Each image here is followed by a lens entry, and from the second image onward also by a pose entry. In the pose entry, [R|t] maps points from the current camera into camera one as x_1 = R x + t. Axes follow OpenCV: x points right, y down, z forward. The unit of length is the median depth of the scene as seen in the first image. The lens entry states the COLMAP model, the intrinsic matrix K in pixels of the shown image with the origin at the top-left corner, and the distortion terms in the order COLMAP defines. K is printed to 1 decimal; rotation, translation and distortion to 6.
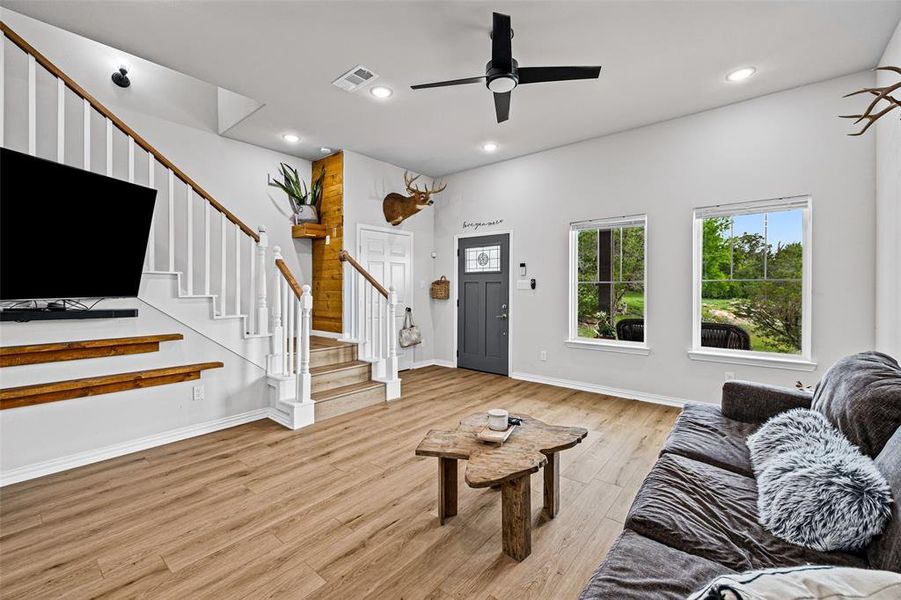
lens RADIAL K [[381.5, 0, 443.1], [0, 381.5, 288.8], [0, 0, 1]] dist [0.002872, -0.000417]
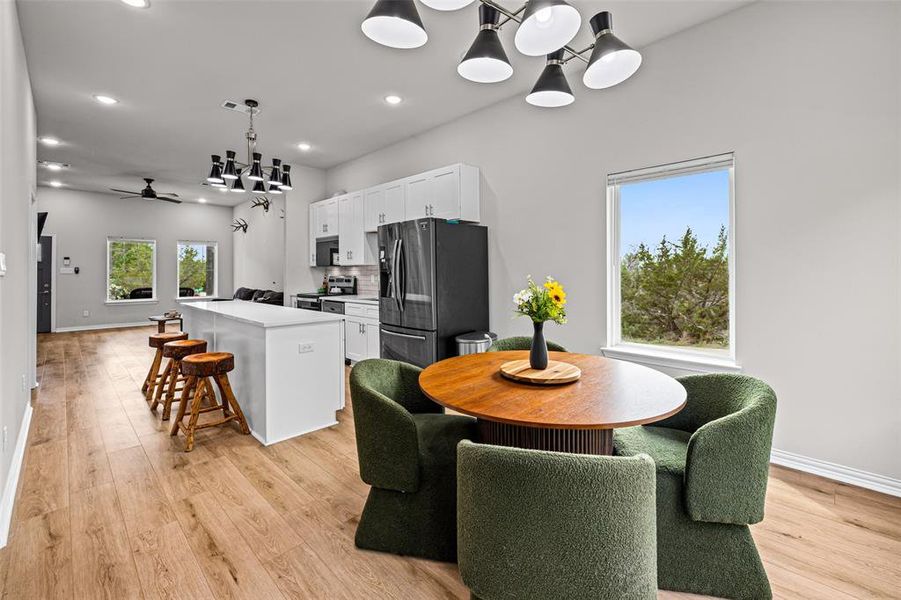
lens RADIAL K [[381.5, 0, 454.0], [0, 381.5, 267.6], [0, 0, 1]] dist [0.002872, -0.000417]
pose [[0.069045, 0.011693, 0.997545, -1.487654], [0.001143, 0.999930, -0.011800, -0.004545], [-0.997613, 0.001954, 0.069026, -0.834724]]
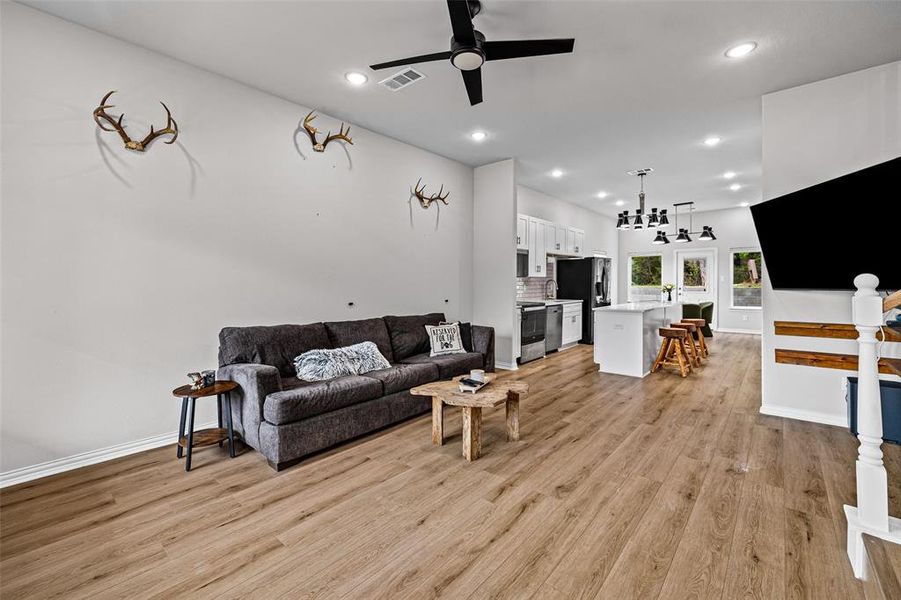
lens RADIAL K [[381.5, 0, 442.7], [0, 381.5, 288.2], [0, 0, 1]] dist [0.002872, -0.000417]
pose [[-0.999758, 0.007434, 0.020724, 0.115892], [0.007666, 0.999909, 0.011104, -0.001863], [-0.020640, 0.011260, -0.999724, 1.169738]]
